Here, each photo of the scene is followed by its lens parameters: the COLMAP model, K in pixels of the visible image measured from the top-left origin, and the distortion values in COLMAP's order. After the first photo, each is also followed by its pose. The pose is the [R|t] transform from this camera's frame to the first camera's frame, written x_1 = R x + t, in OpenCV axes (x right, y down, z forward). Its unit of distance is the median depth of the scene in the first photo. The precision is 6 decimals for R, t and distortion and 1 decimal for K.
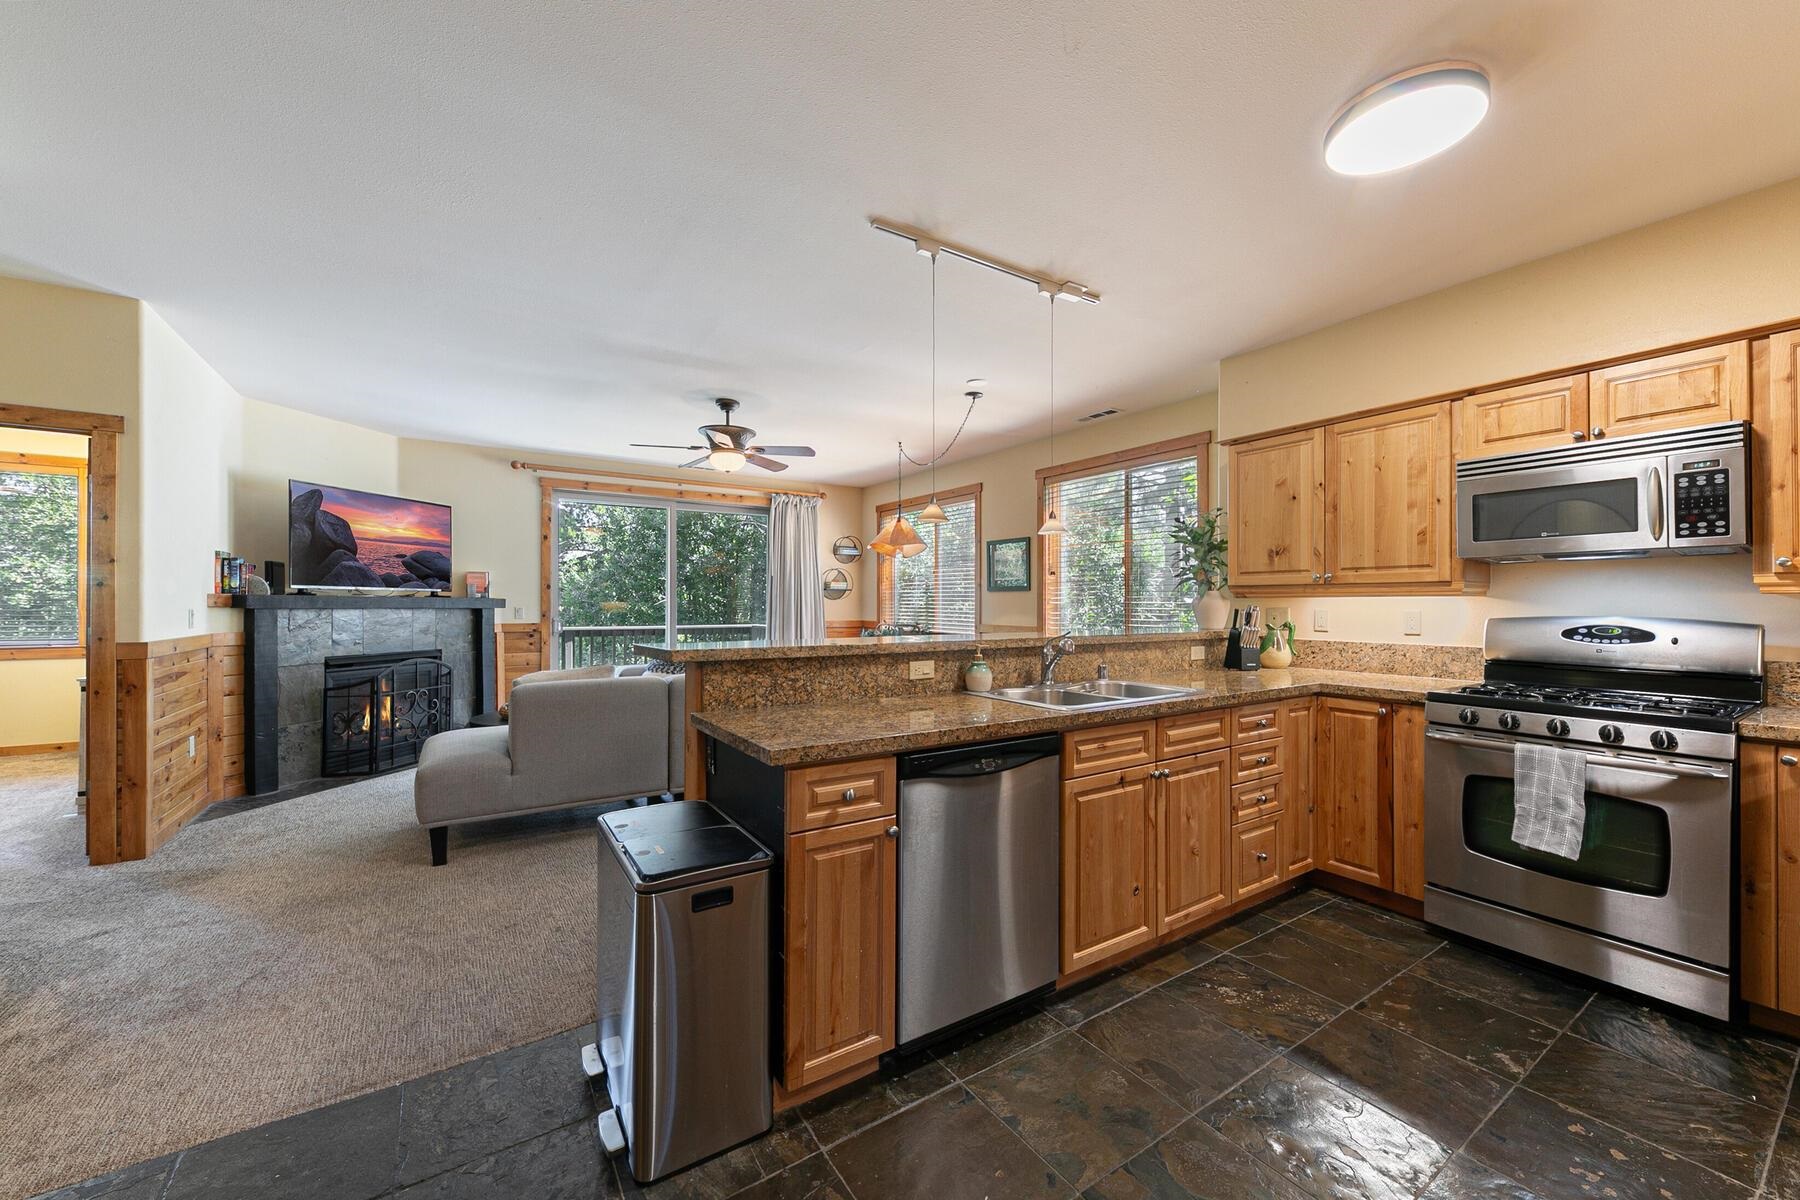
lens RADIAL K [[679.2, 0, 908.9], [0, 679.2, 599.2], [0, 0, 1]] dist [0.001072, 0.000093]
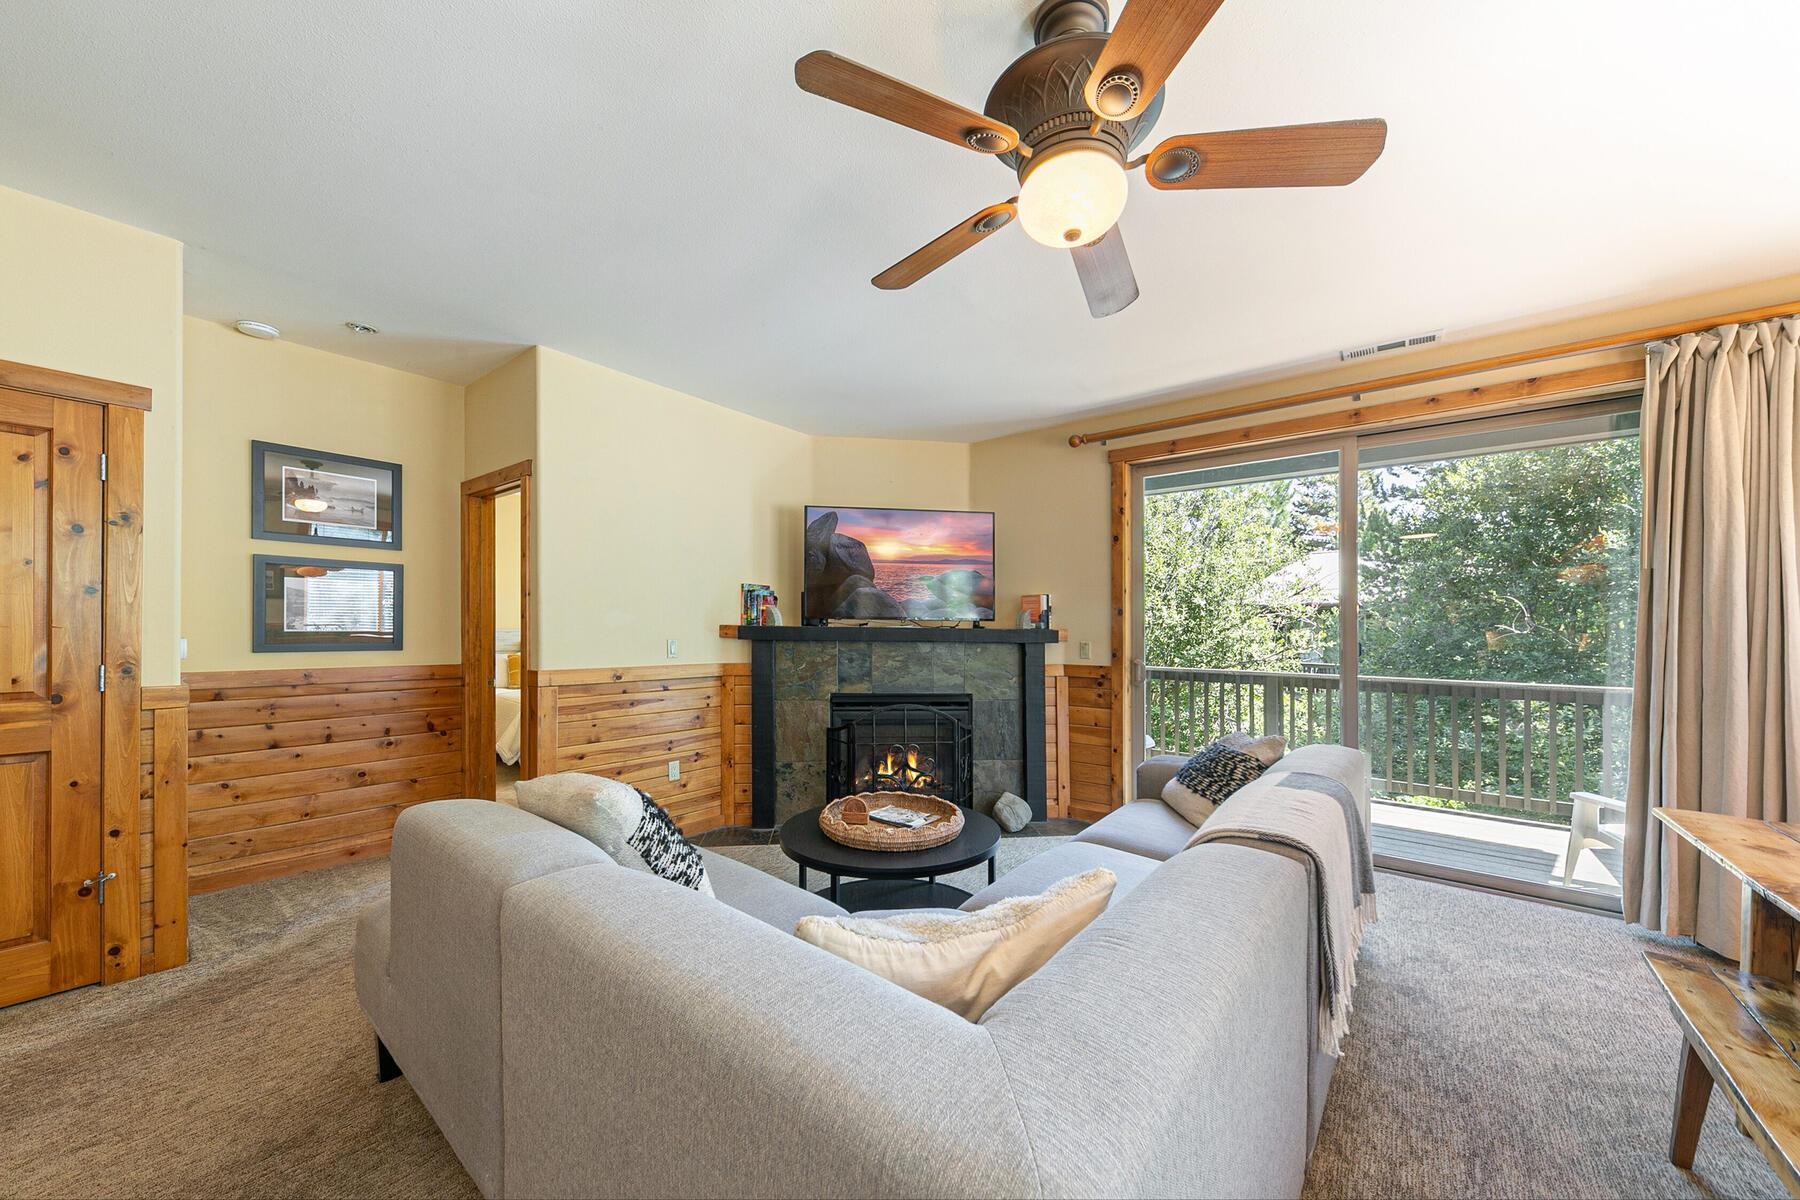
lens RADIAL K [[635.2, 0, 919.3], [0, 635.2, 623.2], [0, 0, 1]] dist [0.000324, -0.000305]
pose [[0.318545, -0.008644, -0.947868, -0.007629], [-0.003126, 0.999943, -0.010170, -0.001464], [0.947902, 0.006203, 0.318500, 1.194726]]
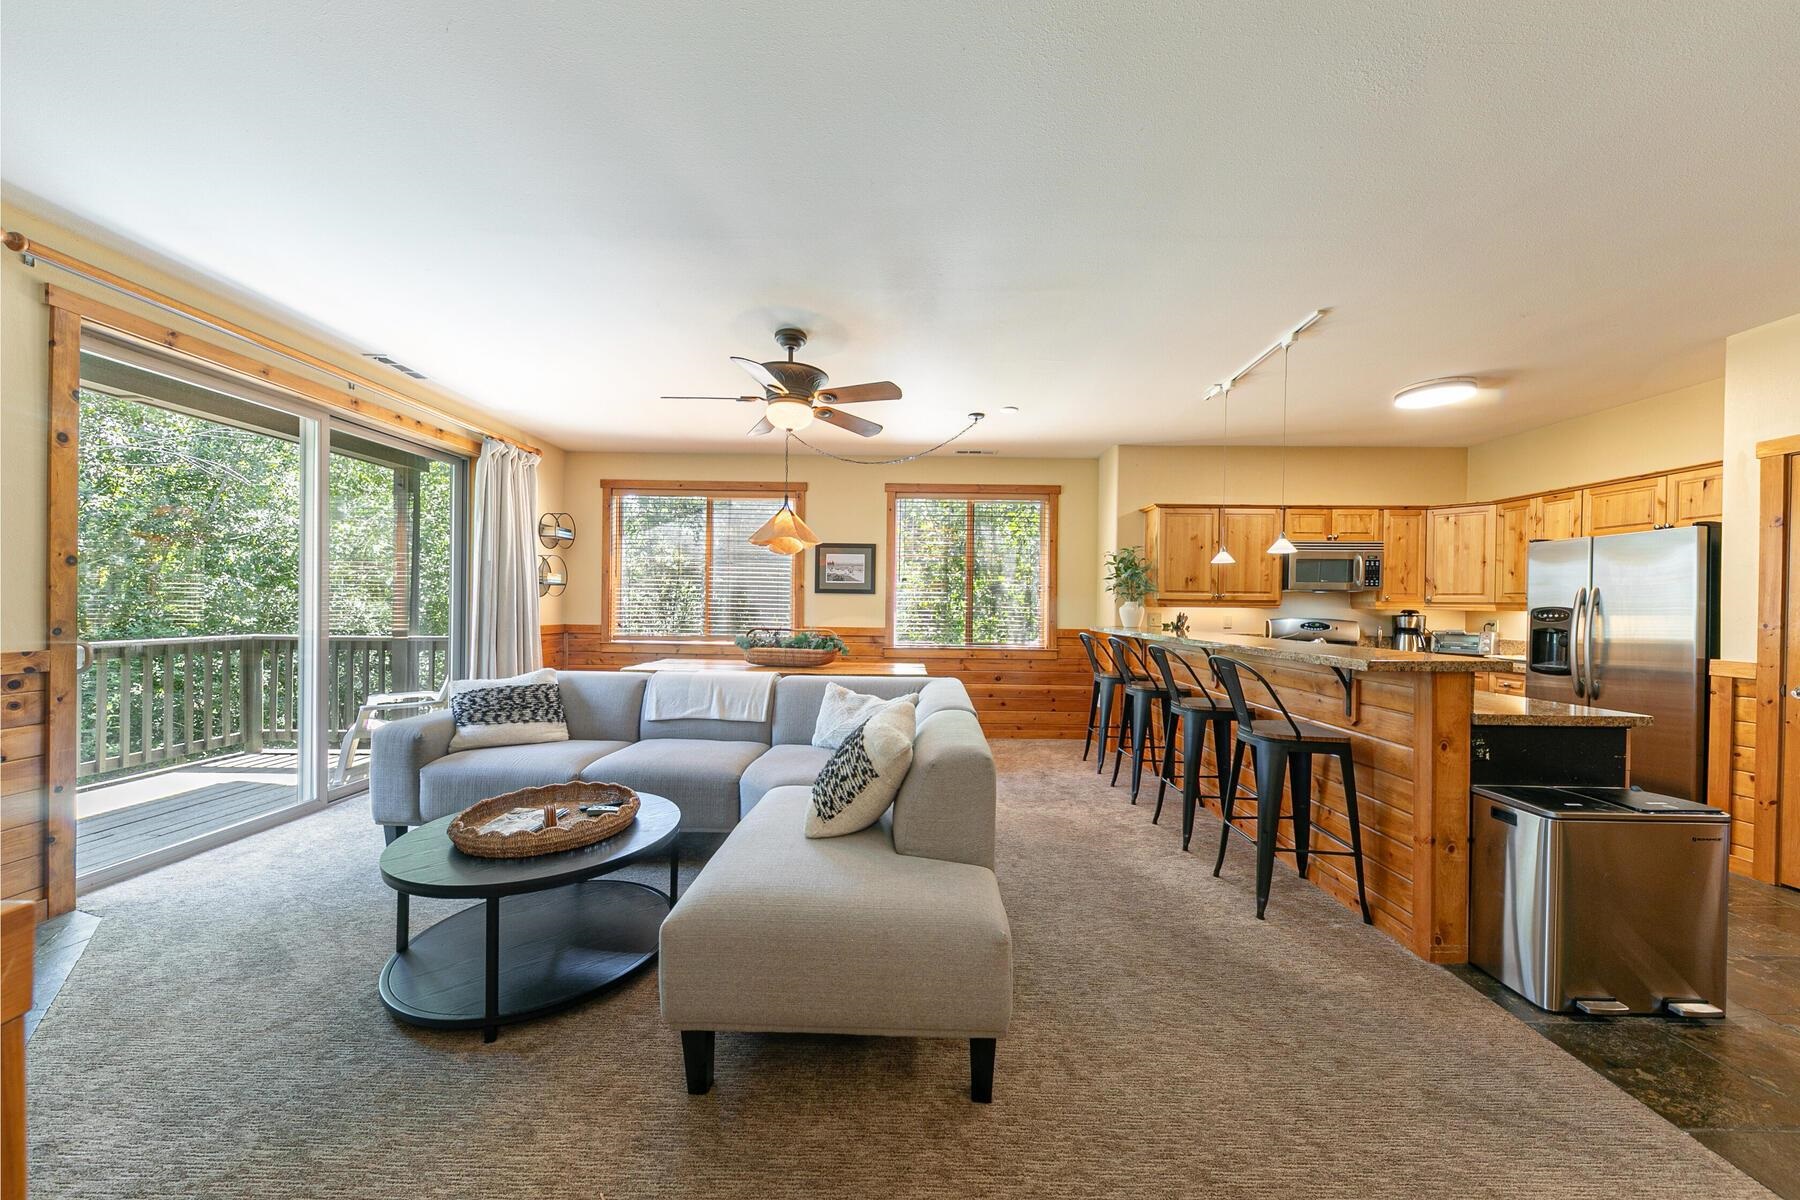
lens RADIAL K [[620.4, 0, 899.6], [0, 620.4, 606.9], [0, 0, 1]] dist [0.001285, -0.000191]
pose [[0.566414, 0.001187, 0.824120, -1.080015], [-0.017930, 0.999780, 0.010884, -0.006954], [-0.823926, -0.020941, 0.566311, 0.737695]]
